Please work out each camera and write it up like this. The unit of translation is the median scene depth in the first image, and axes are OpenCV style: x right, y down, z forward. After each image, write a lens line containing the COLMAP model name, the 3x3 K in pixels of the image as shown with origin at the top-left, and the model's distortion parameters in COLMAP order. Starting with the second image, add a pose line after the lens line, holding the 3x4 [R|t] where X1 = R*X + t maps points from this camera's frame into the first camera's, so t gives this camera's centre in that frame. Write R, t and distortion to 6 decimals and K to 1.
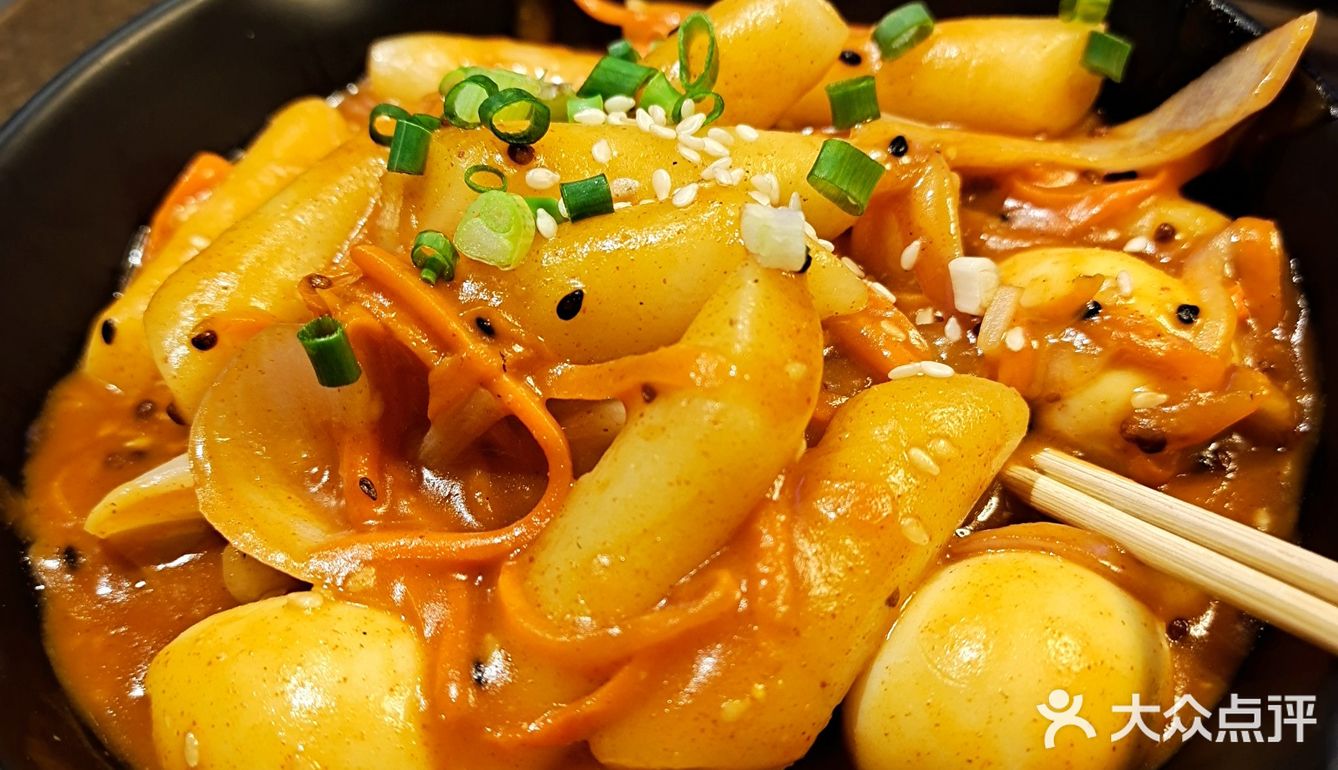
lens RADIAL K [[1283.8, 0, 669.0], [0, 1283.8, 385.0], [0, 0, 1]] dist [0.011316, 0.000502]
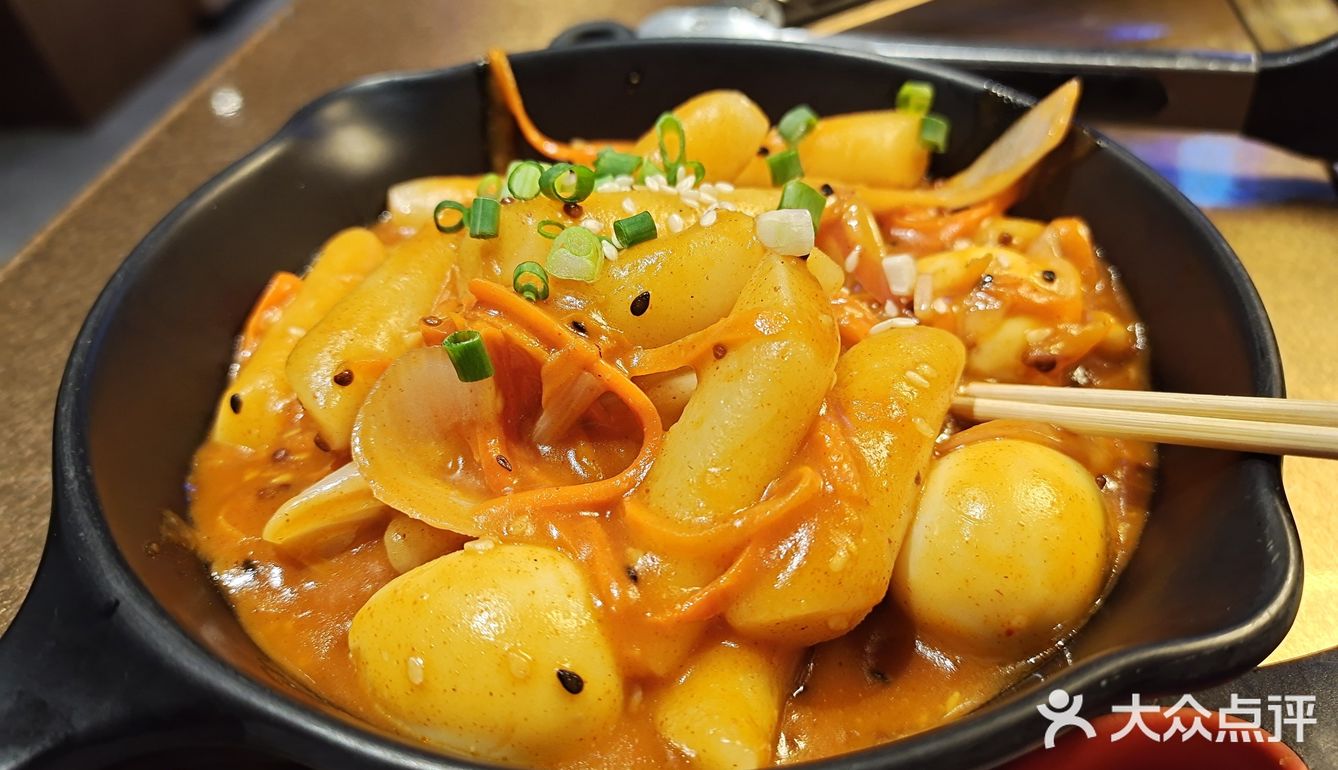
lens RADIAL K [[966.8, 0, 669.0], [0, 966.8, 385.0], [0, 0, 1]] dist [0.023326, -0.058085]
pose [[0.979845, -0.127871, 0.153468, -0.208310], [0.145445, 0.983308, -0.109320, 0.131680], [-0.136928, 0.129438, 0.982088, 0.020552]]
